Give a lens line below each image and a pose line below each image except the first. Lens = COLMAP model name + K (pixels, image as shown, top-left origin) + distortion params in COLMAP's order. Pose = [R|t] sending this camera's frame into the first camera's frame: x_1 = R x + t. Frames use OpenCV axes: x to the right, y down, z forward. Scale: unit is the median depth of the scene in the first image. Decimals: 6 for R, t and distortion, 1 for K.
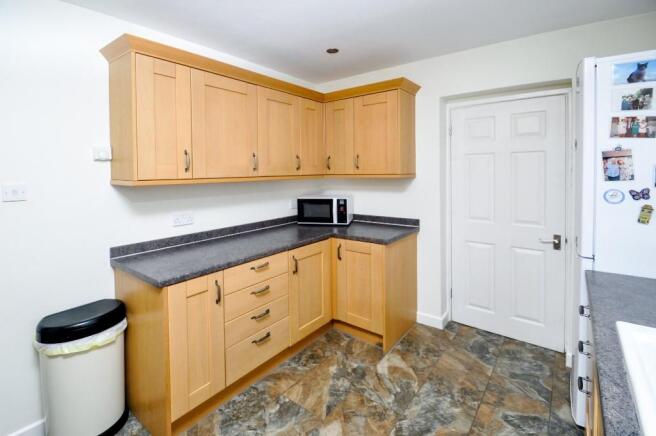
lens RADIAL K [[300.3, 0, 339.2], [0, 300.3, 172.7], [0, 0, 1]] dist [-0.000934, -0.000305]
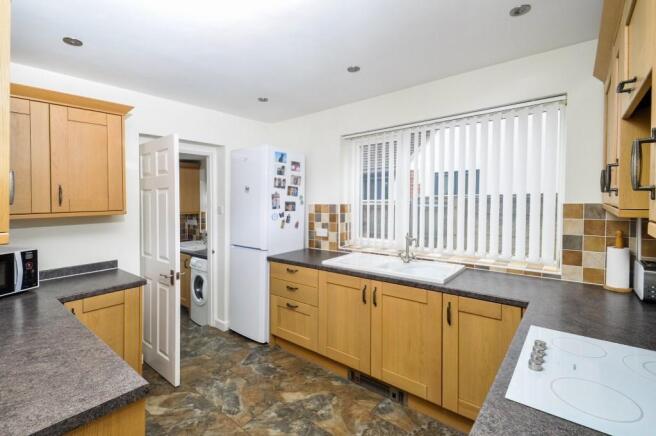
lens RADIAL K [[300.3, 0, 339.4], [0, 300.3, 205.8], [0, 0, 1]] dist [-0.000934, -0.000305]
pose [[0.010998, -0.010721, 0.999882, -0.890806], [0.020884, 0.999727, 0.010490, -0.004865], [-0.999721, 0.020766, 0.011219, 0.434228]]
